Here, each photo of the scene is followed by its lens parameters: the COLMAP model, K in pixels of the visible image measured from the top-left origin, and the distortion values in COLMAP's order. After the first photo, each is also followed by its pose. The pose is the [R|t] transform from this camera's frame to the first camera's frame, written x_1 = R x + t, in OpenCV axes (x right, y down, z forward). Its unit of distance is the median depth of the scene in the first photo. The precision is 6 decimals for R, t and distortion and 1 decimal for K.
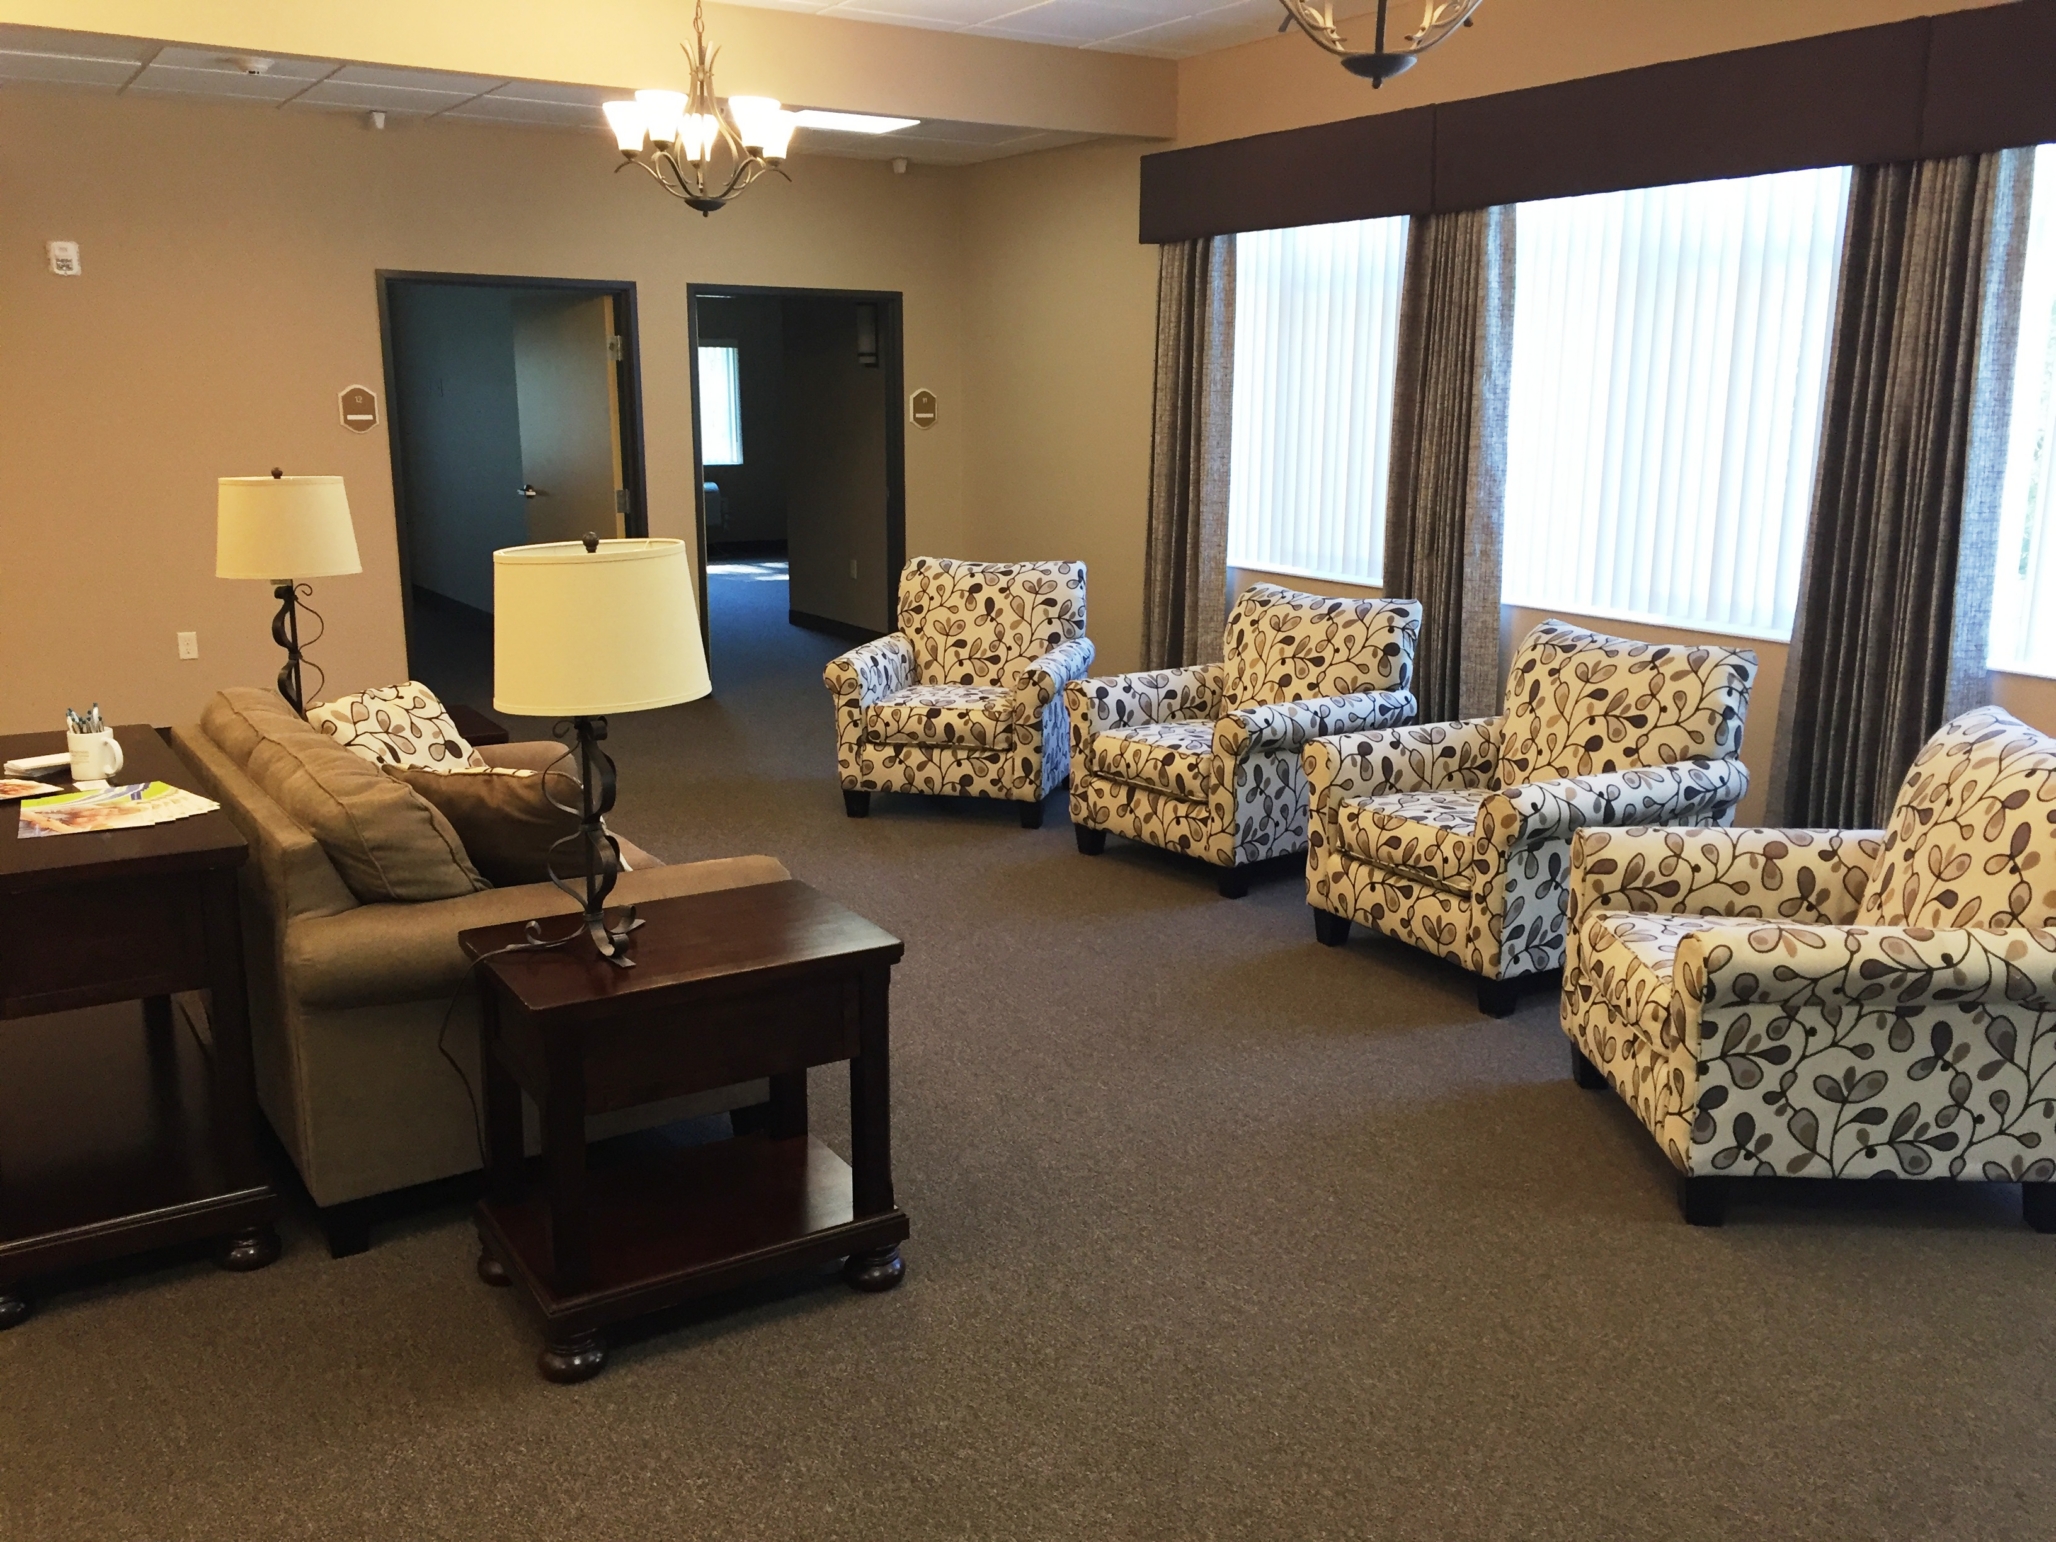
lens RADIAL K [[1761.1, 0, 1010.3], [0, 1761.1, 755.3], [0, 0, 1]] dist [0.093236, -0.100110]
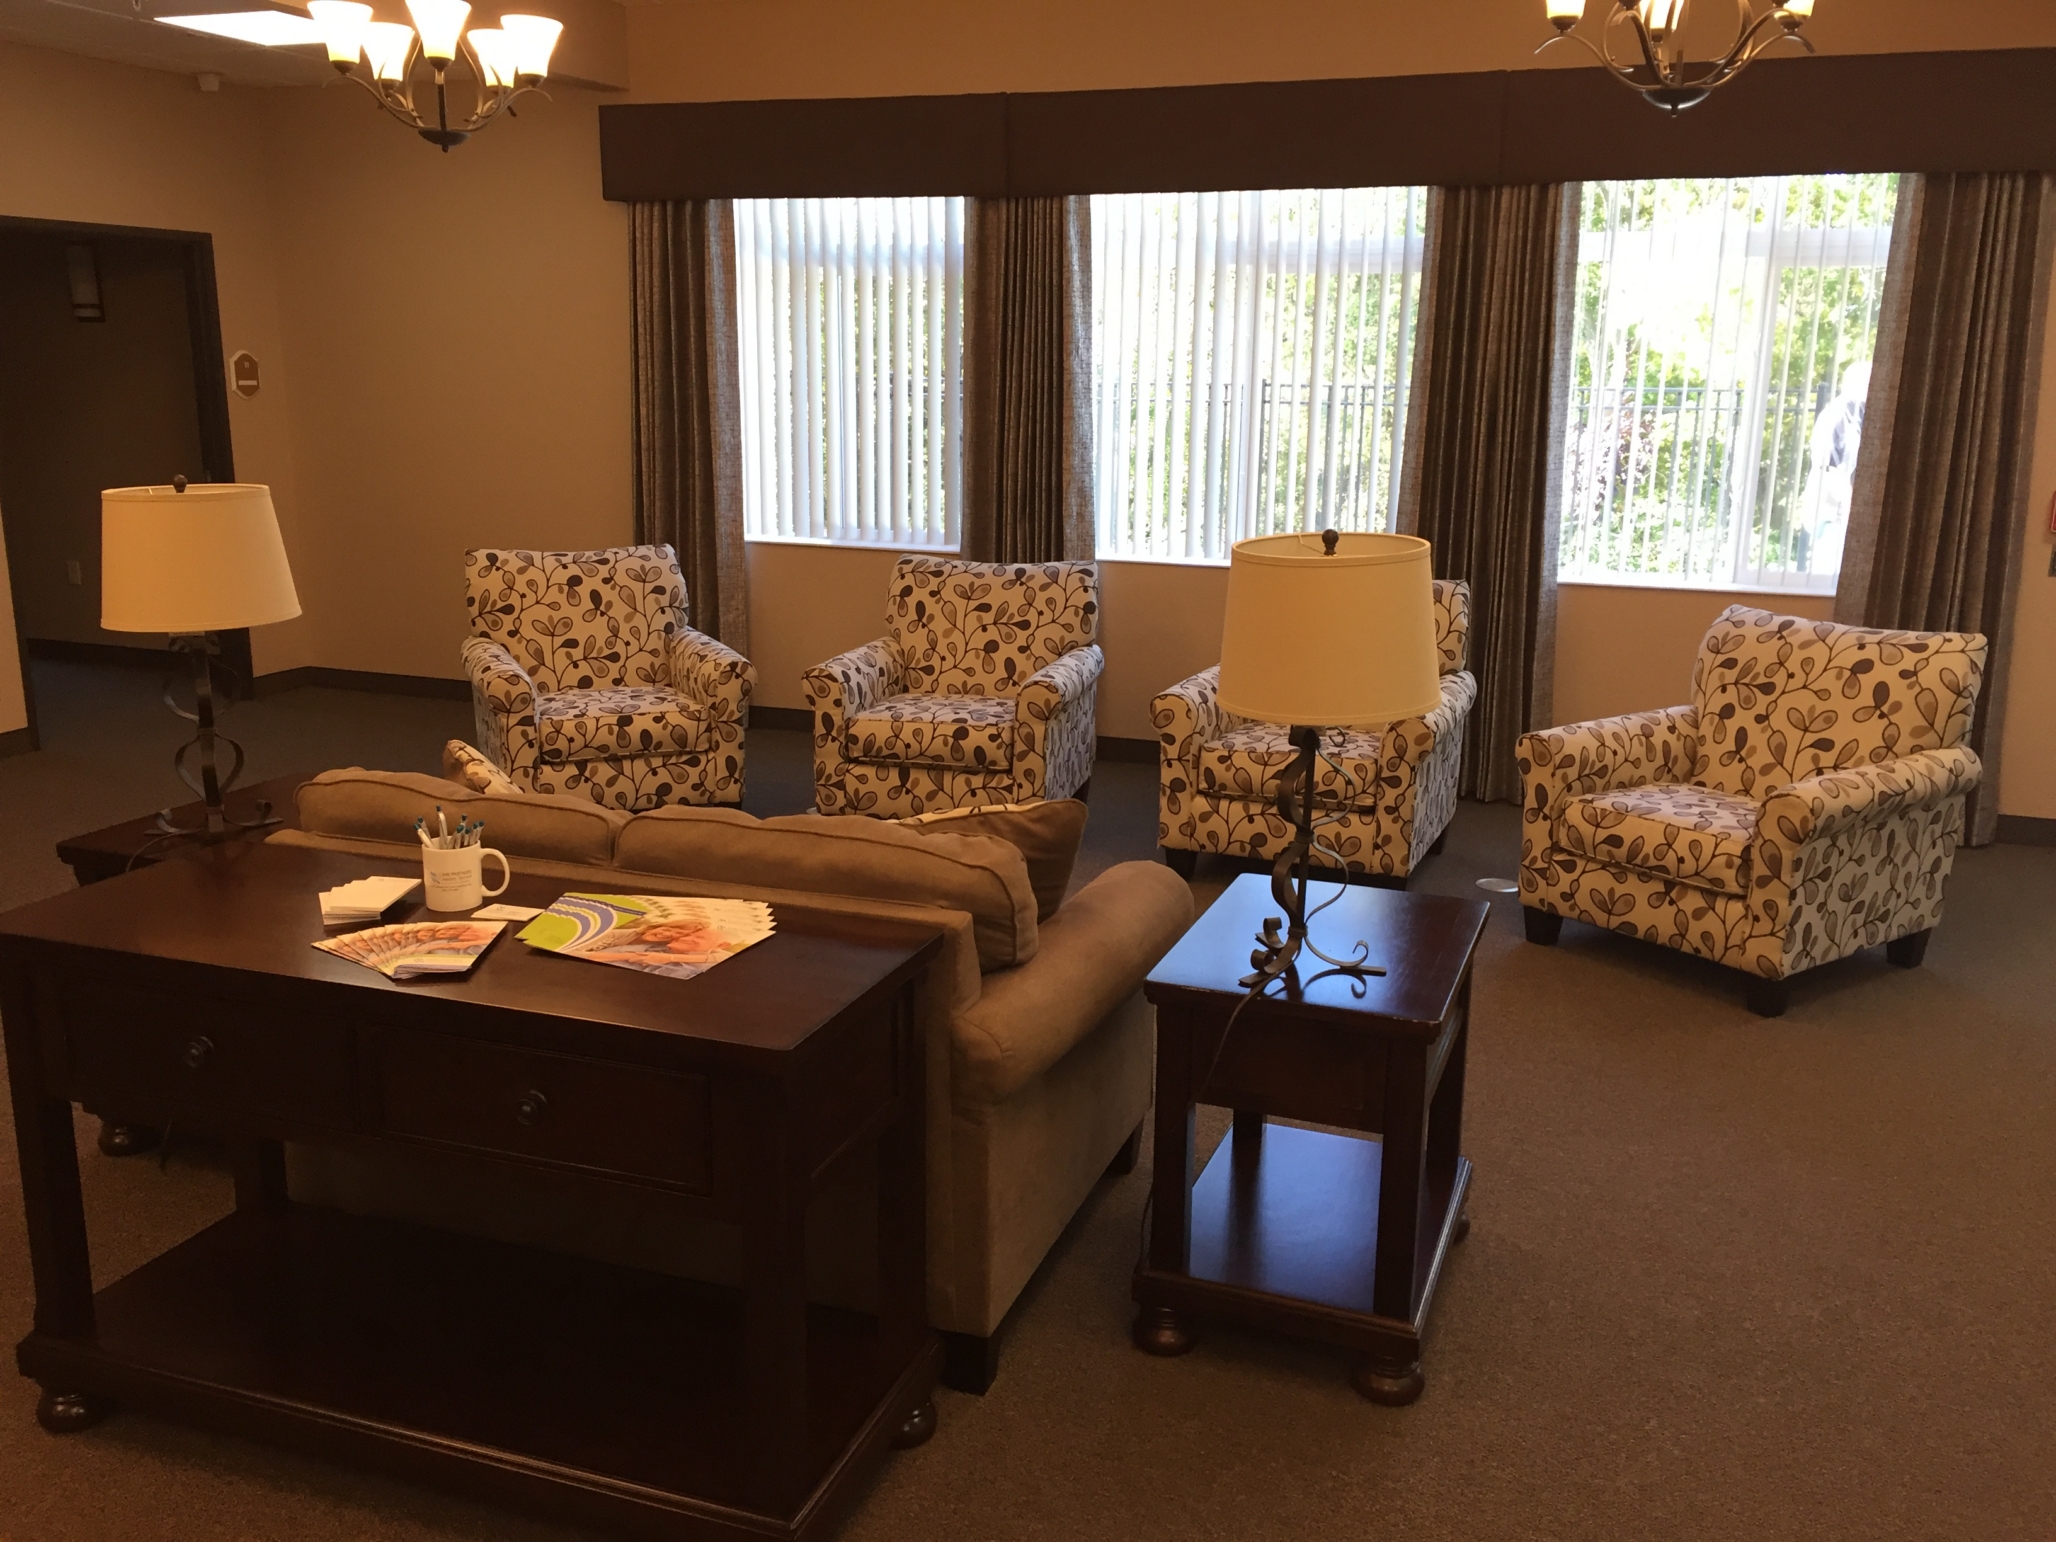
lens RADIAL K [[1761.1, 0, 1037.7], [0, 1761.1, 758.0], [0, 0, 1]] dist [0.093236, -0.100110]
pose [[0.790271, -0.131998, 0.598372, -0.434419], [0.118923, 0.990994, 0.061546, -0.036831], [-0.601107, 0.022522, 0.798851, 0.155643]]
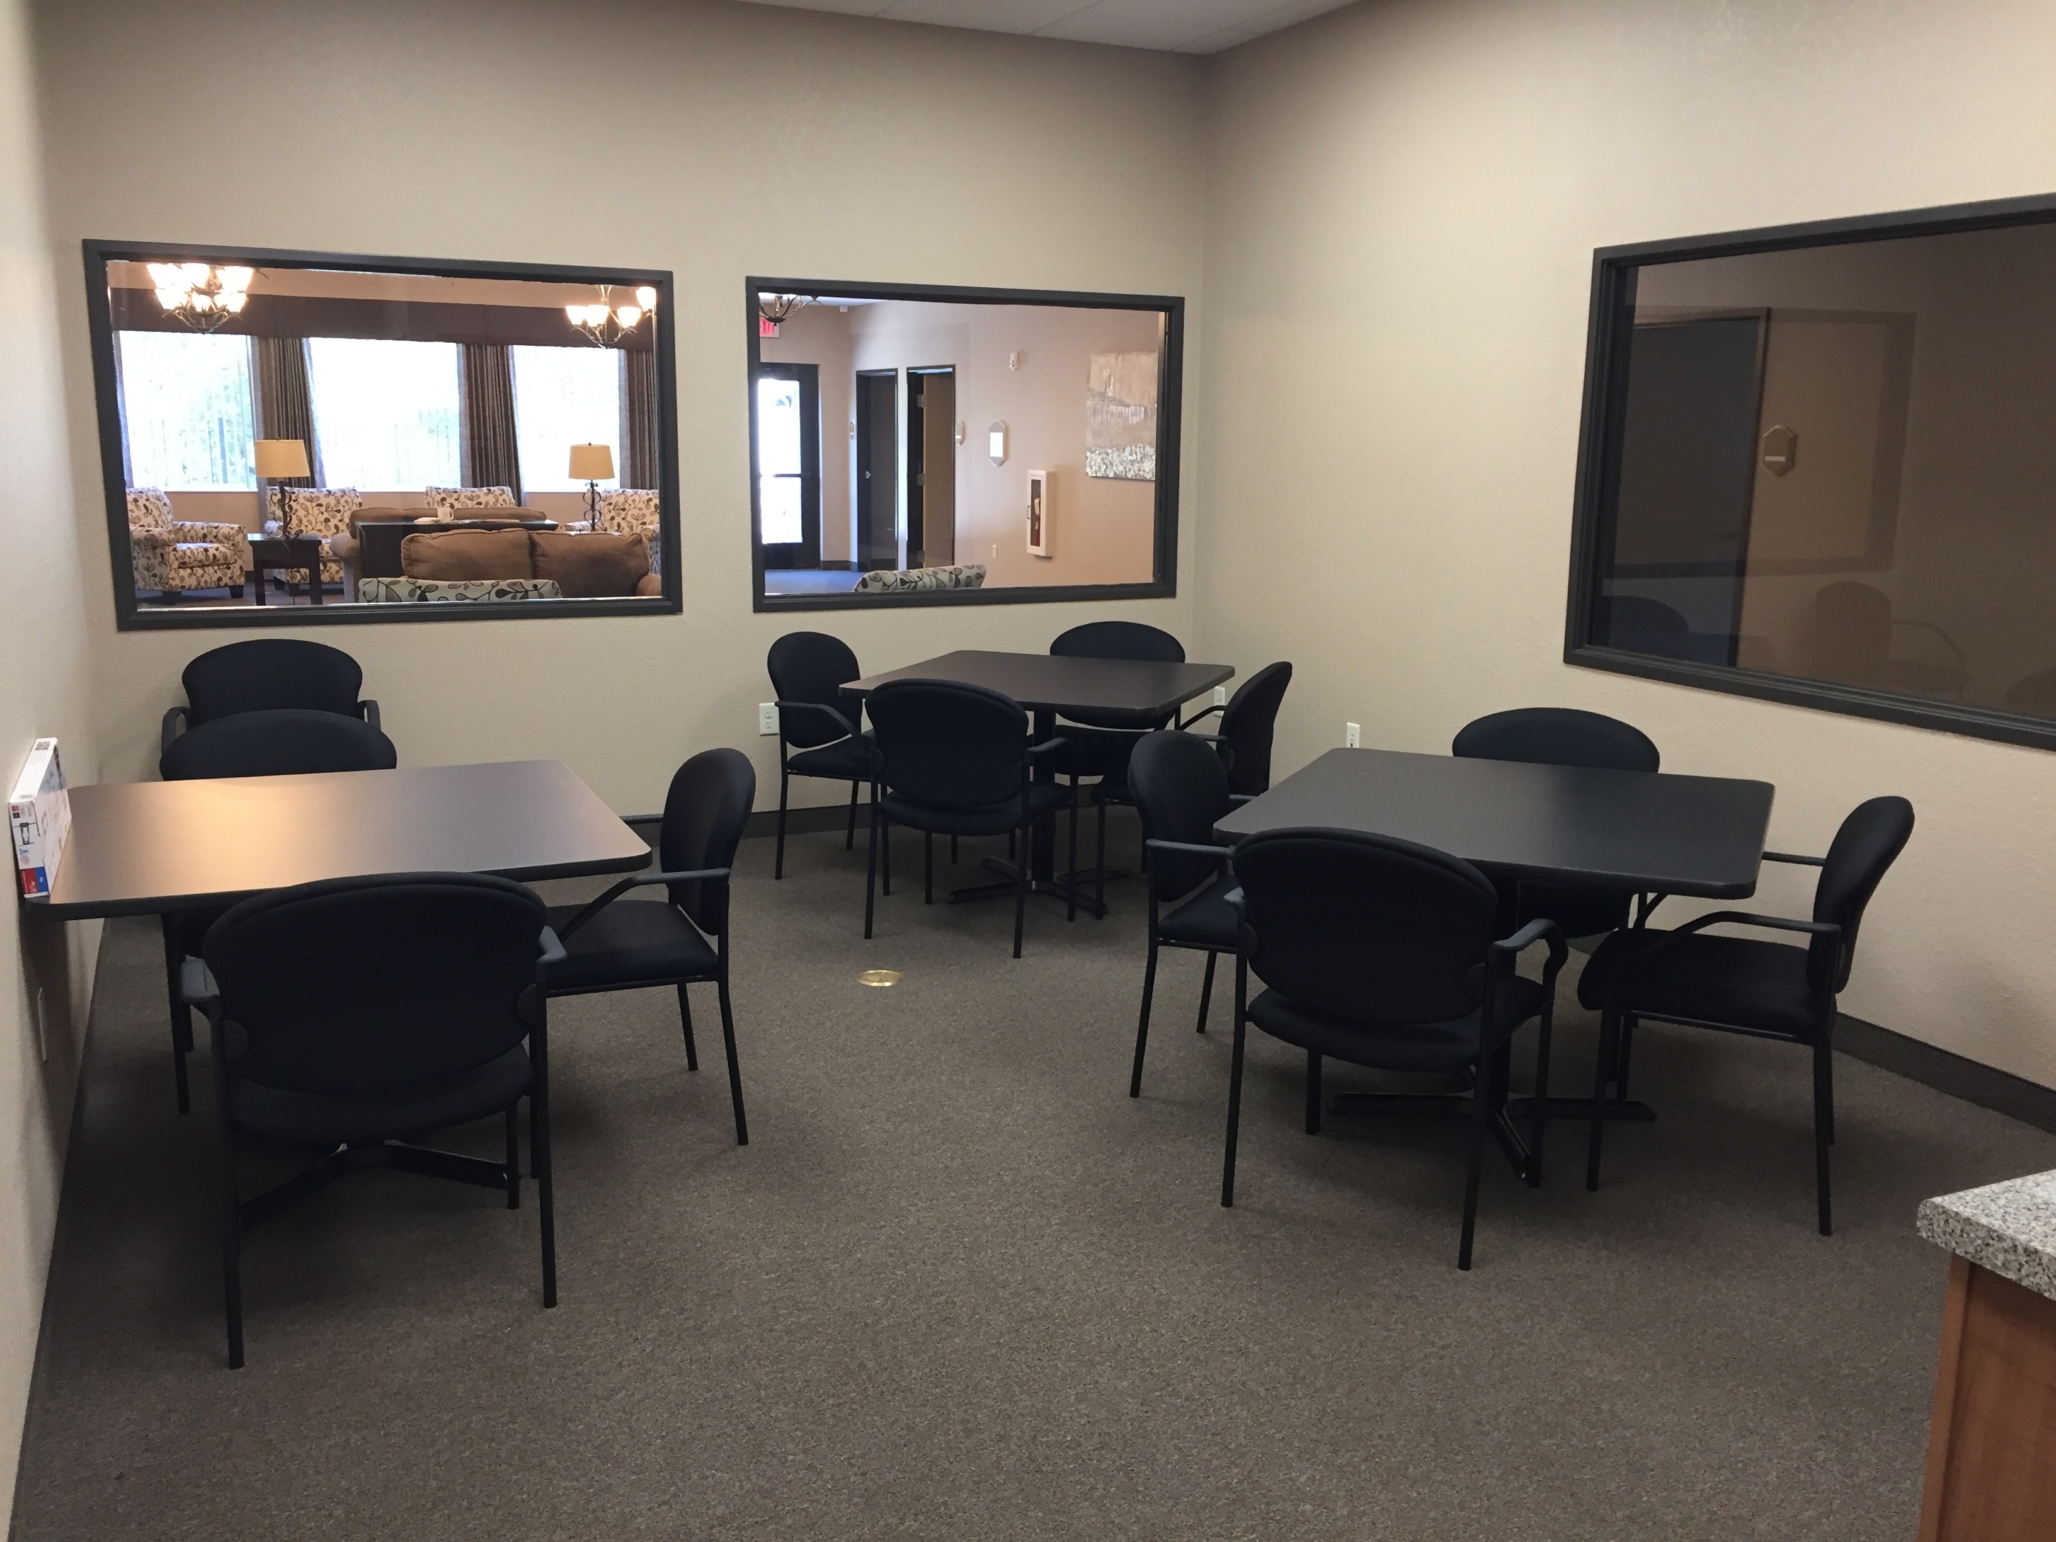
lens RADIAL K [[1761.1, 0, 1025.7], [0, 1761.1, 776.8], [0, 0, 1]] dist [0.093236, -0.100110]
pose [[0.137175, -0.204059, 0.969300, -2.248129], [0.184979, 0.966614, 0.177315, 0.045546], [-0.973122, 0.154977, 0.170342, -0.376524]]
